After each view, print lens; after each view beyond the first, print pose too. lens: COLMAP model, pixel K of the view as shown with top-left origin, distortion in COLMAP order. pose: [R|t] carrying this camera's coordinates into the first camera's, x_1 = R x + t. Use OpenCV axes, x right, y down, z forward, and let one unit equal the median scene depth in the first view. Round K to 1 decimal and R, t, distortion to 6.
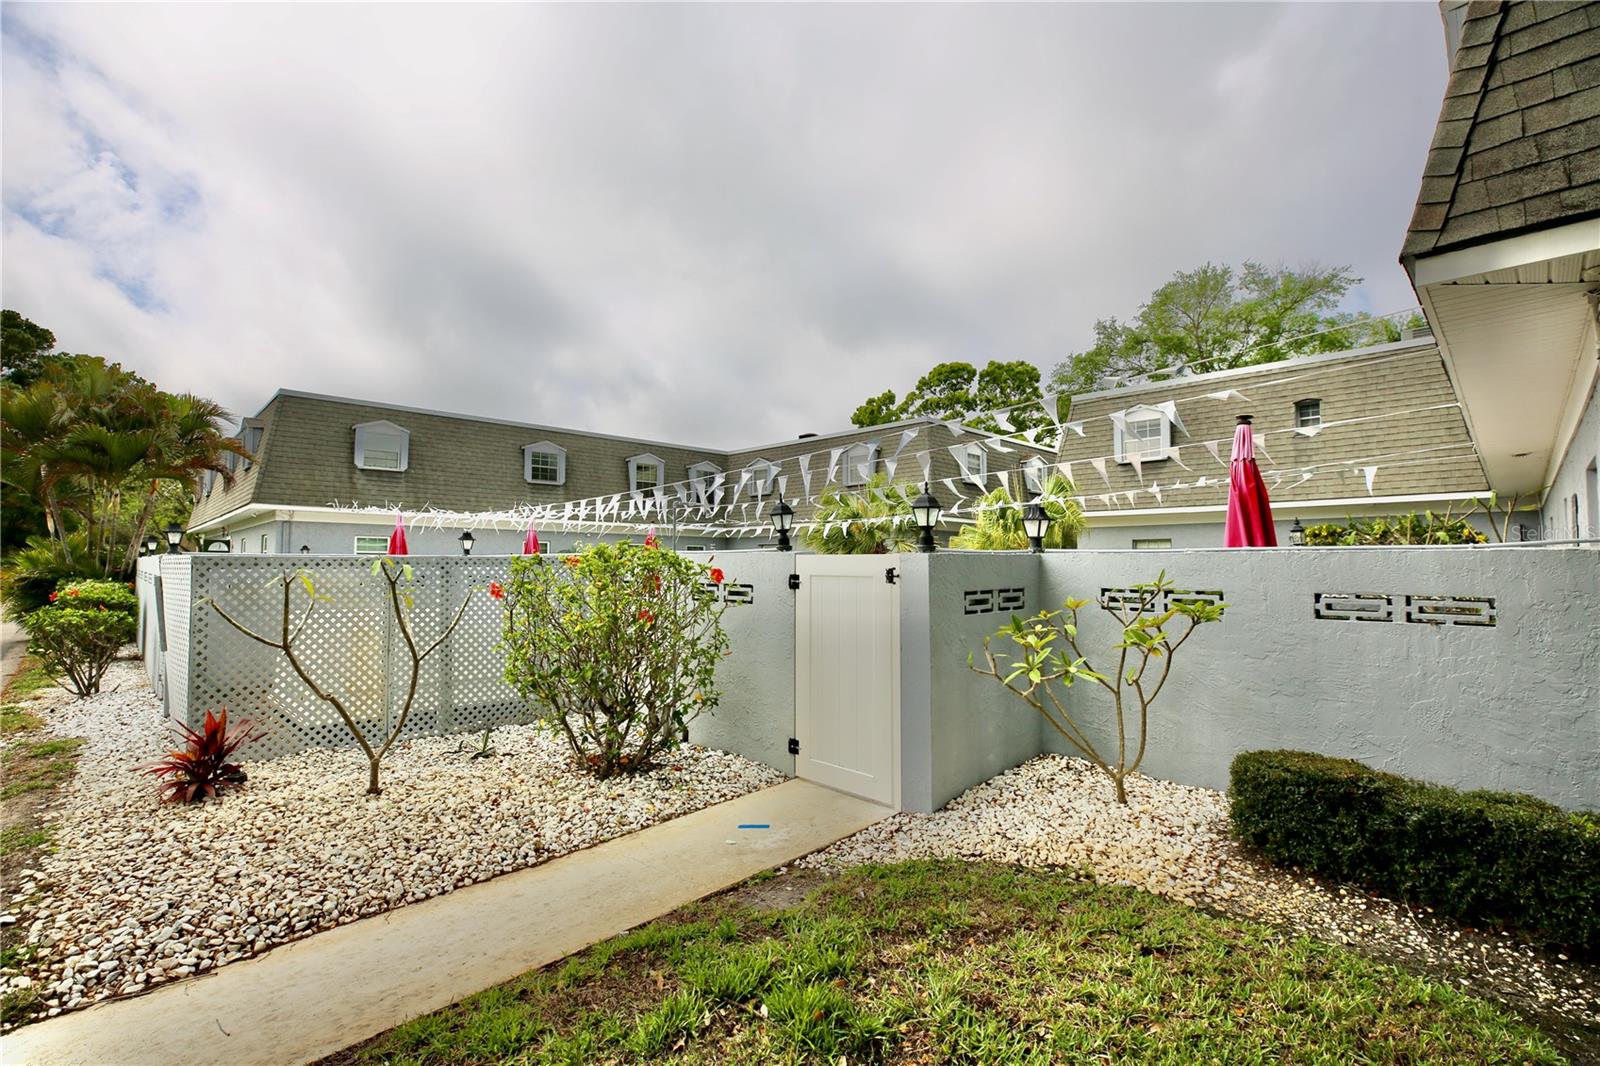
lens RADIAL K [[727.9, 0, 800.0], [0, 727.9, 533.0], [0, 0, 1]] dist [-0.036490, 0.010645]
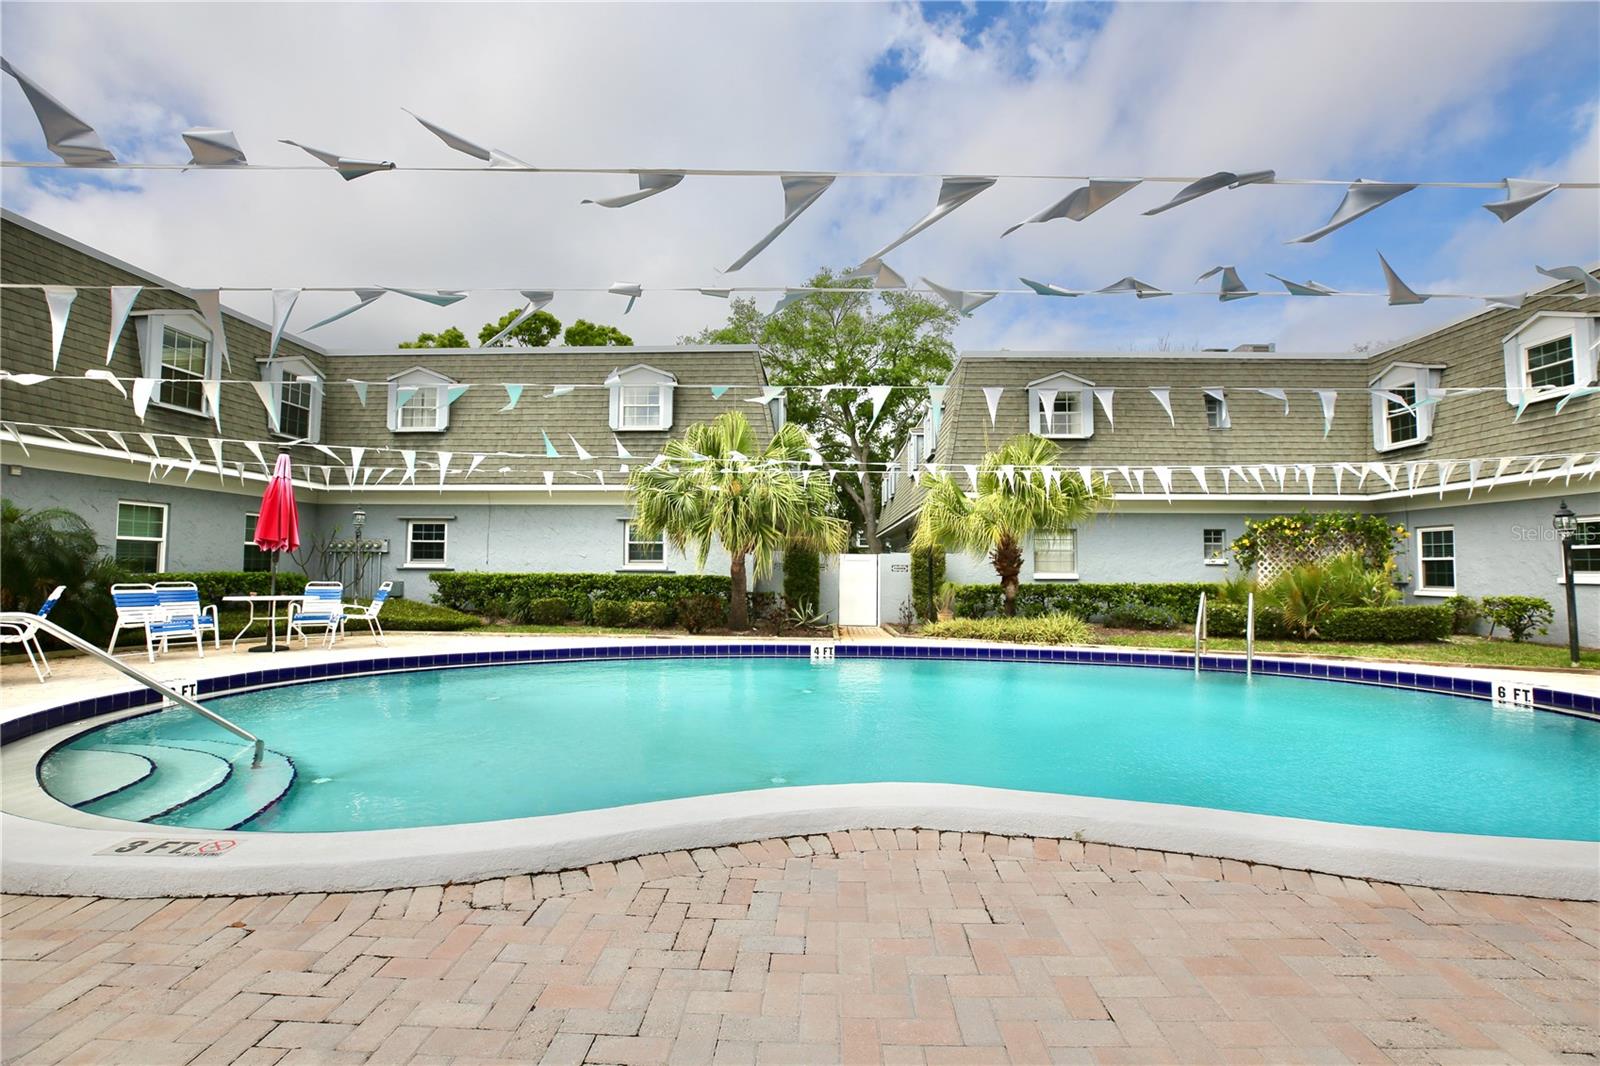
lens RADIAL K [[727.9, 0, 800.0], [0, 727.9, 533.0], [0, 0, 1]] dist [-0.036490, 0.010645]
pose [[0.715415, 0.037425, 0.697697, -0.399814], [-0.036868, 0.999195, -0.015794, 0.045222], [-0.697726, -0.014423, 0.716219, 0.684078]]
